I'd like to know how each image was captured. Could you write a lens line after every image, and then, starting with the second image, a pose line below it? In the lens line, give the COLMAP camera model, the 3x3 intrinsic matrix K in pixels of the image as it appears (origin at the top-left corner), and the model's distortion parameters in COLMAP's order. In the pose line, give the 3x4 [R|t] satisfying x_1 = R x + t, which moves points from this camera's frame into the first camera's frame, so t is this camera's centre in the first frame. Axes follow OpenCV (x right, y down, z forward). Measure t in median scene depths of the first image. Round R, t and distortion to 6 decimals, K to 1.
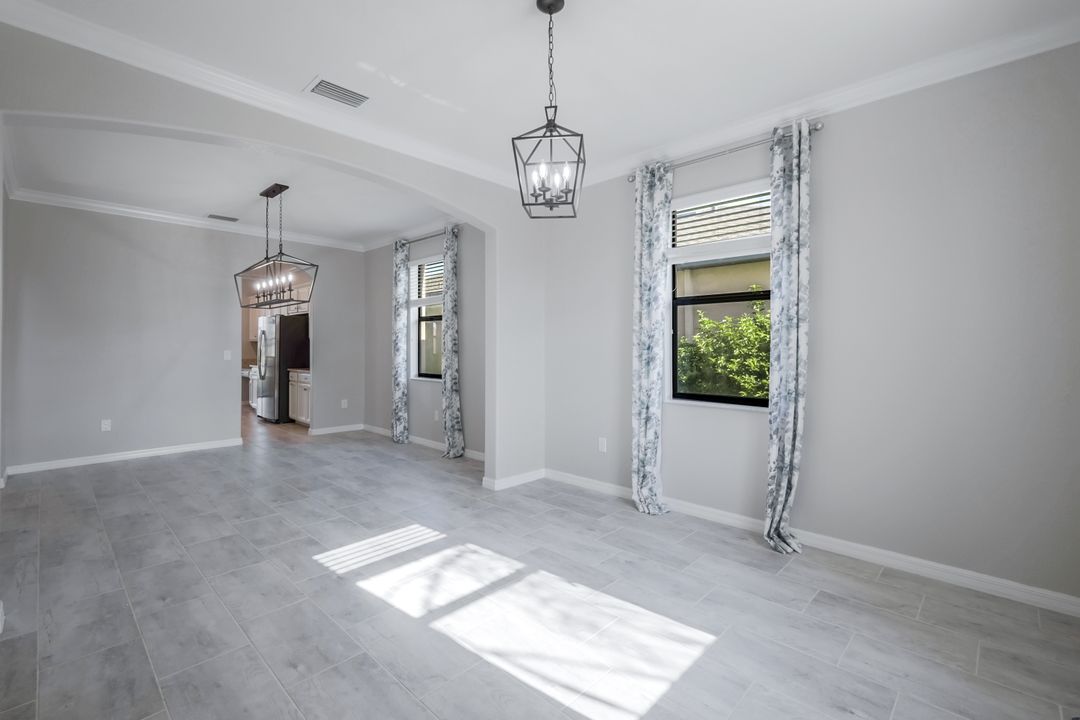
lens RADIAL K [[473.9, 0, 540.5], [0, 473.9, 338.0], [0, 0, 1]] dist [0.009167, 0.000230]
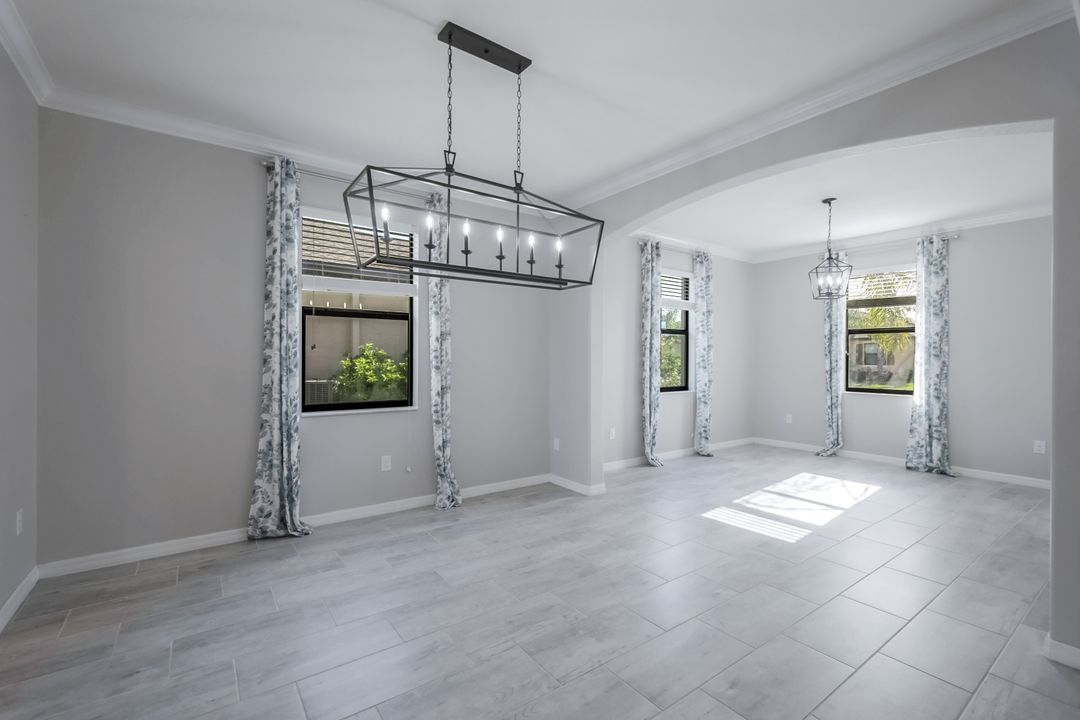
lens RADIAL K [[464.7, 0, 539.8], [0, 464.7, 356.3], [0, 0, 1]] dist [-0.000029, -0.000035]
pose [[0.191443, 0.004106, 0.981495, -1.351540], [-0.016354, 0.999866, -0.000993, 0.018066], [-0.981367, -0.015861, 0.191485, 1.106212]]
